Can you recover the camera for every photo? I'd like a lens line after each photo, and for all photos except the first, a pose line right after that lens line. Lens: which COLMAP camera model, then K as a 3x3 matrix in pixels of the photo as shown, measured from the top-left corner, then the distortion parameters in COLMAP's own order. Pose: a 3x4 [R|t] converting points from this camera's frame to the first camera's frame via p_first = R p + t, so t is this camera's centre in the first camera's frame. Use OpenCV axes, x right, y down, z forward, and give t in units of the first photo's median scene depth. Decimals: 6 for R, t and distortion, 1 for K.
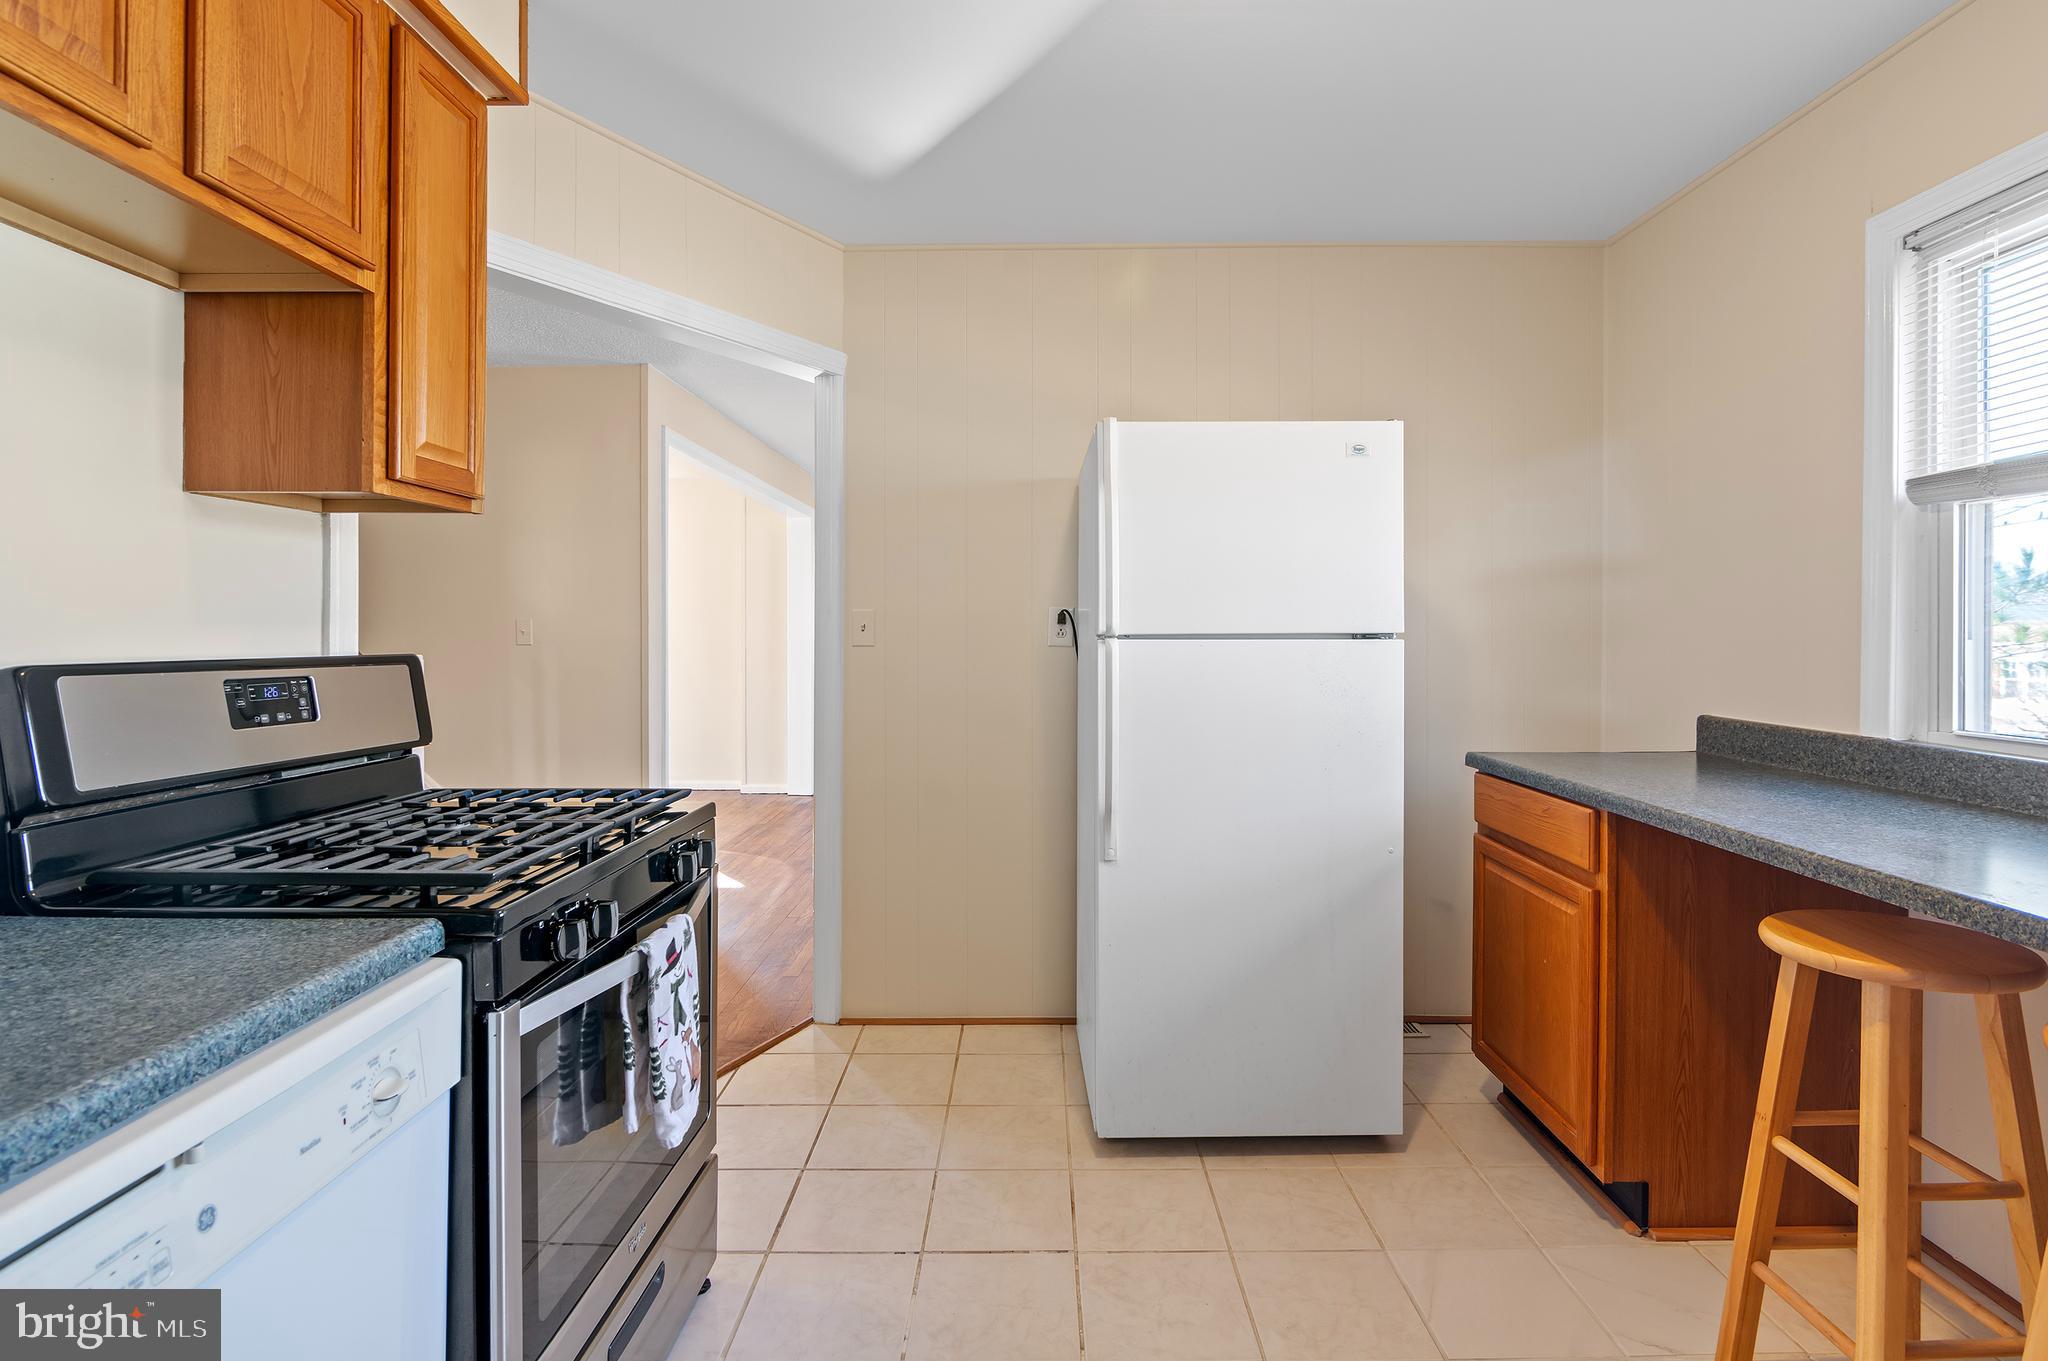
lens RADIAL K [[1020.6, 0, 1025.2], [0, 1020.6, 629.3], [0, 0, 1]] dist [-0.001661, -0.003497]
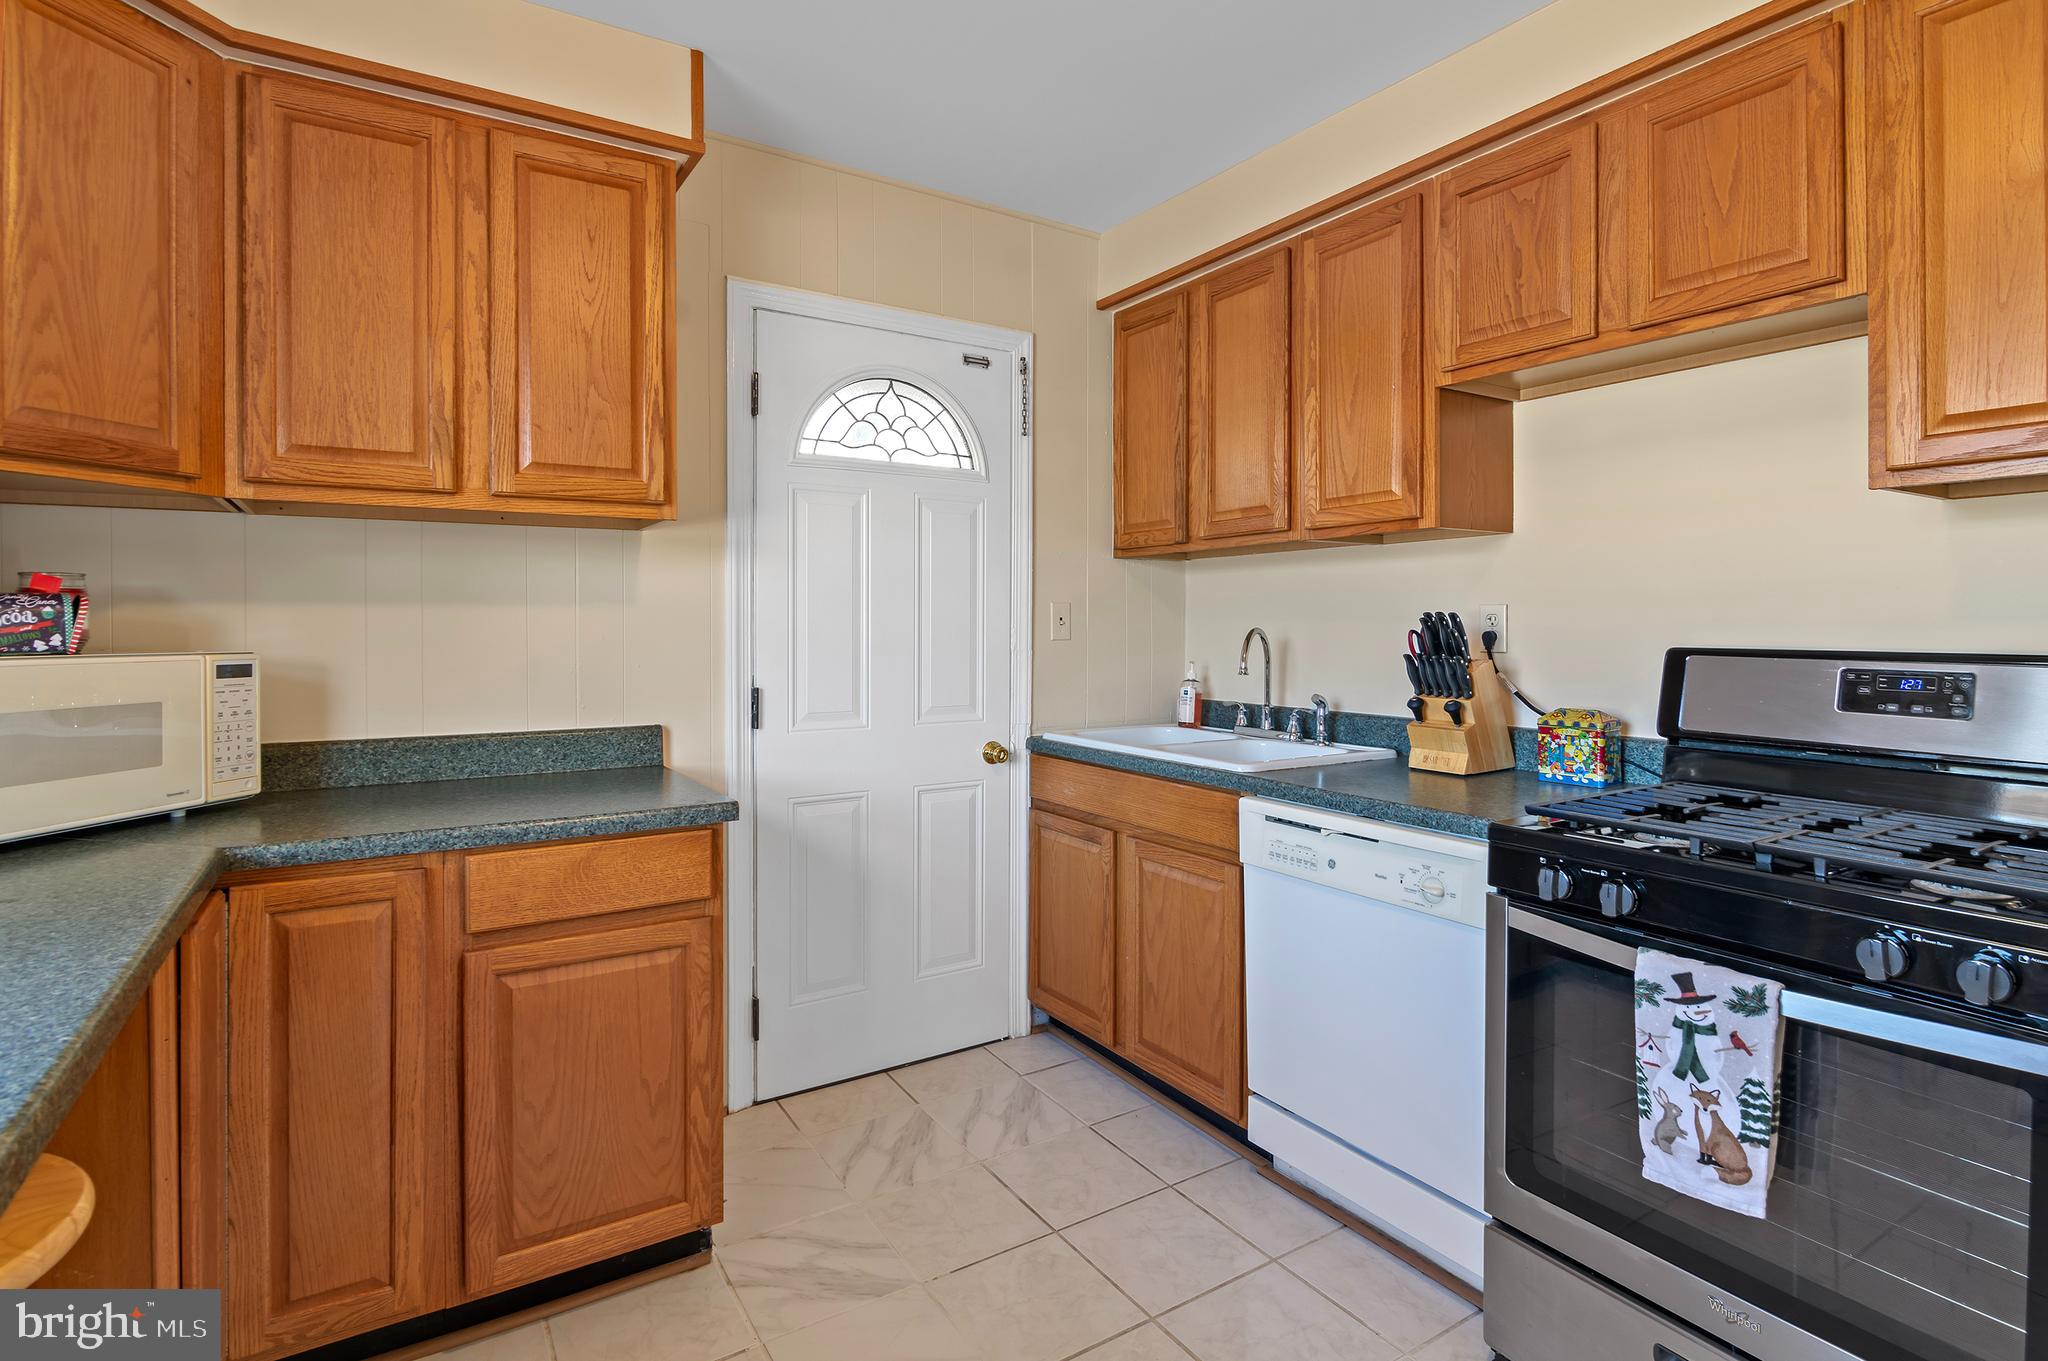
lens RADIAL K [[1020.6, 0, 1025.2], [0, 1020.6, 629.3], [0, 0, 1]] dist [-0.001661, -0.003497]
pose [[-0.834338, 0.005045, -0.551230, 0.608531], [0.001648, 0.999976, 0.006658, -0.004577], [0.551251, 0.004646, -0.834327, 1.367672]]
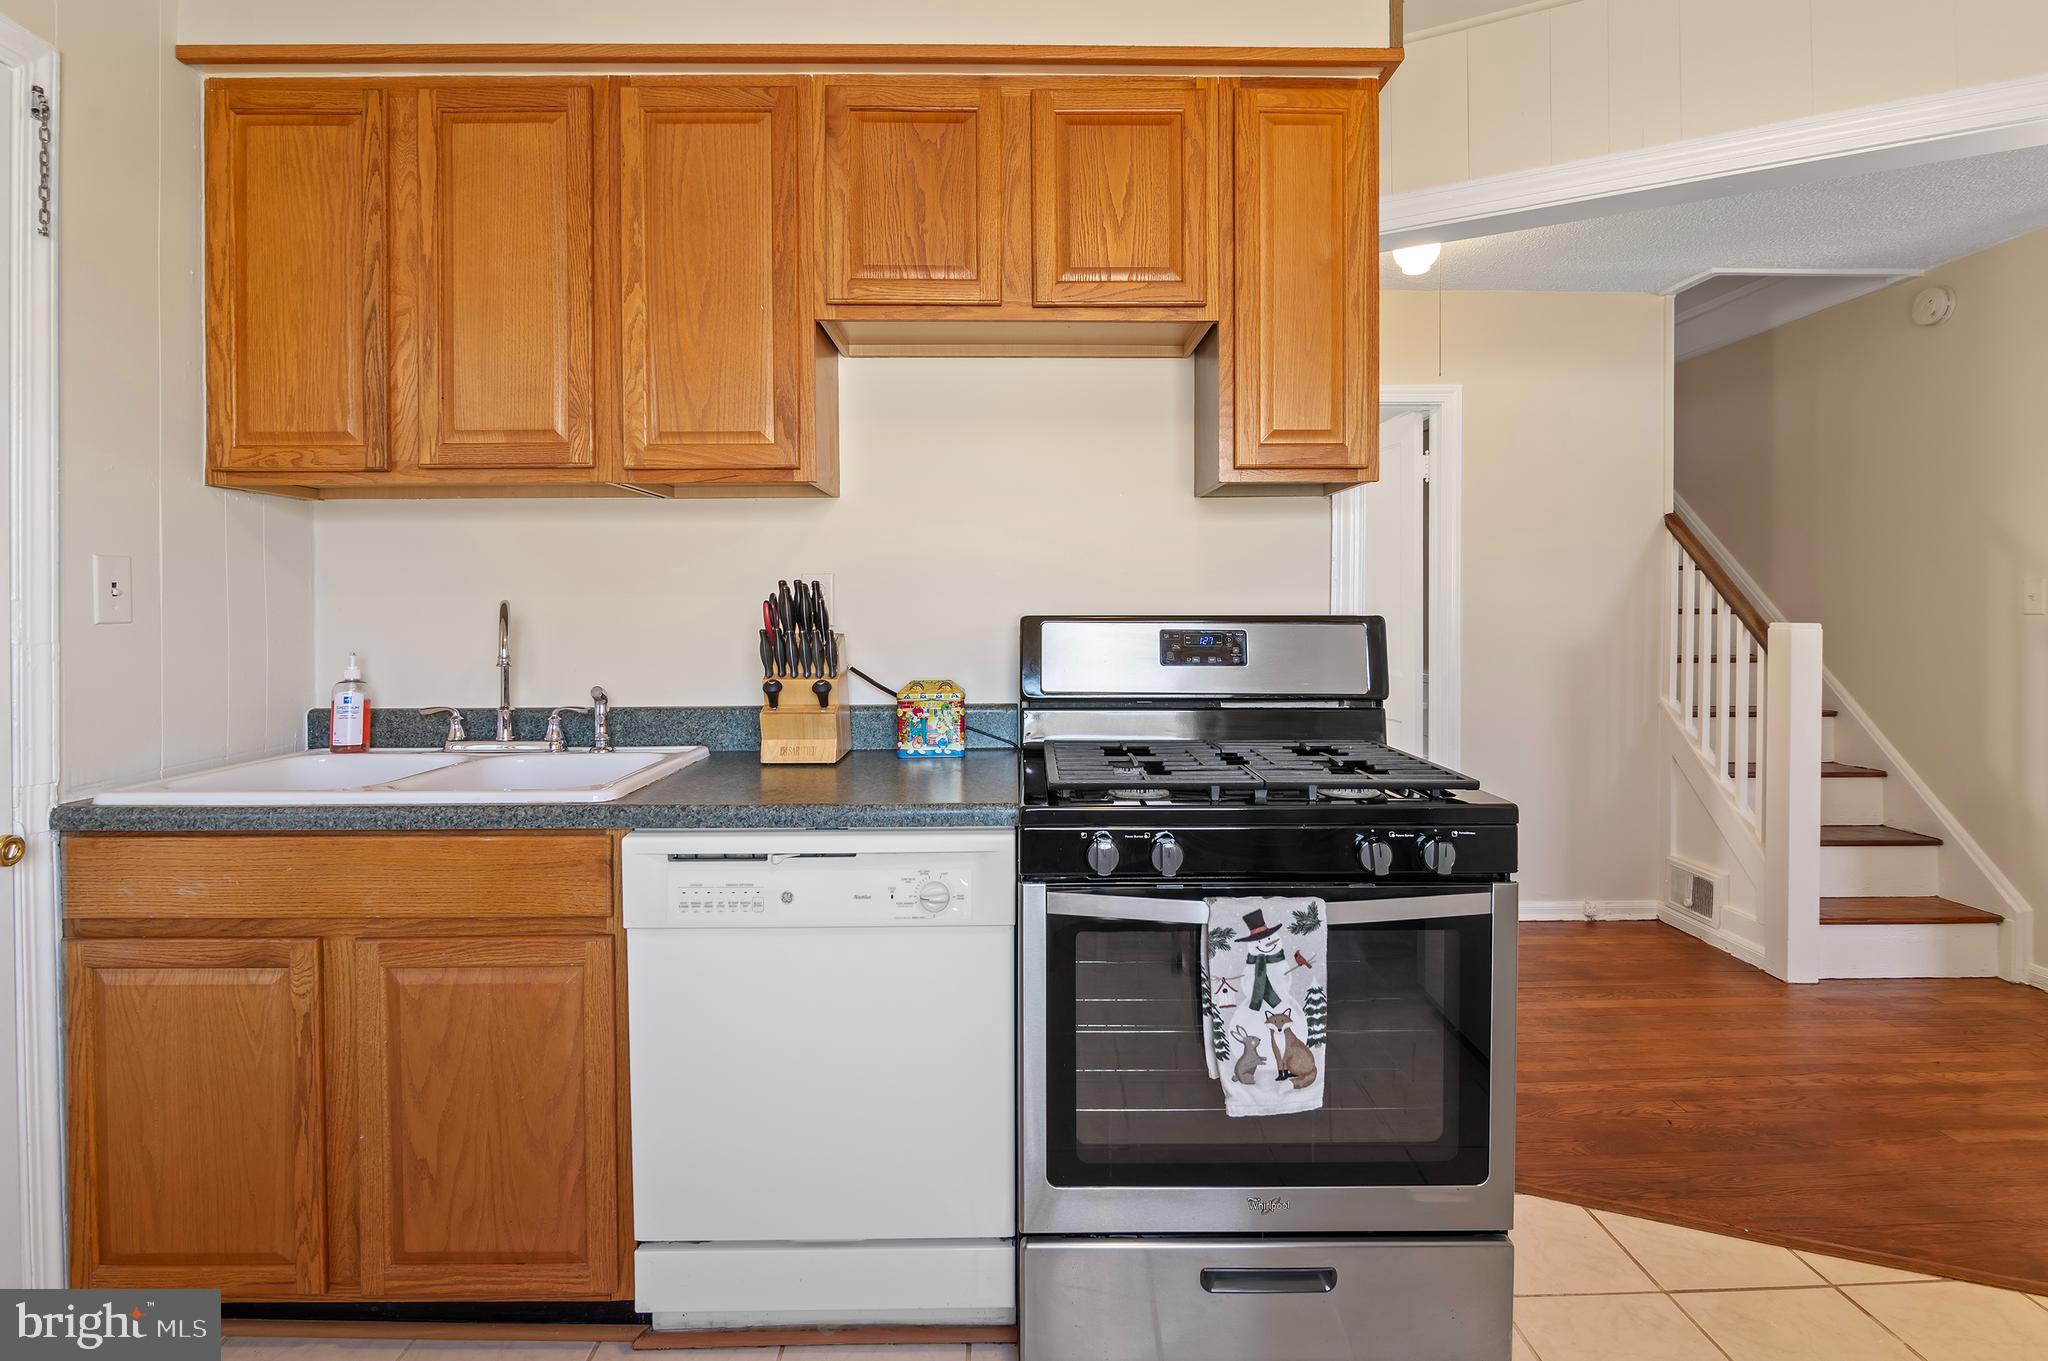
lens RADIAL K [[1015.6, 0, 1032.9], [0, 1015.6, 616.4], [0, 0, 1]] dist [-0.002066, -0.007218]
pose [[0.036757, 0.011906, -0.999253, 0.583162], [0.003674, 0.999921, 0.012049, 0.012386], [0.999317, -0.004115, 0.036710, 0.720213]]
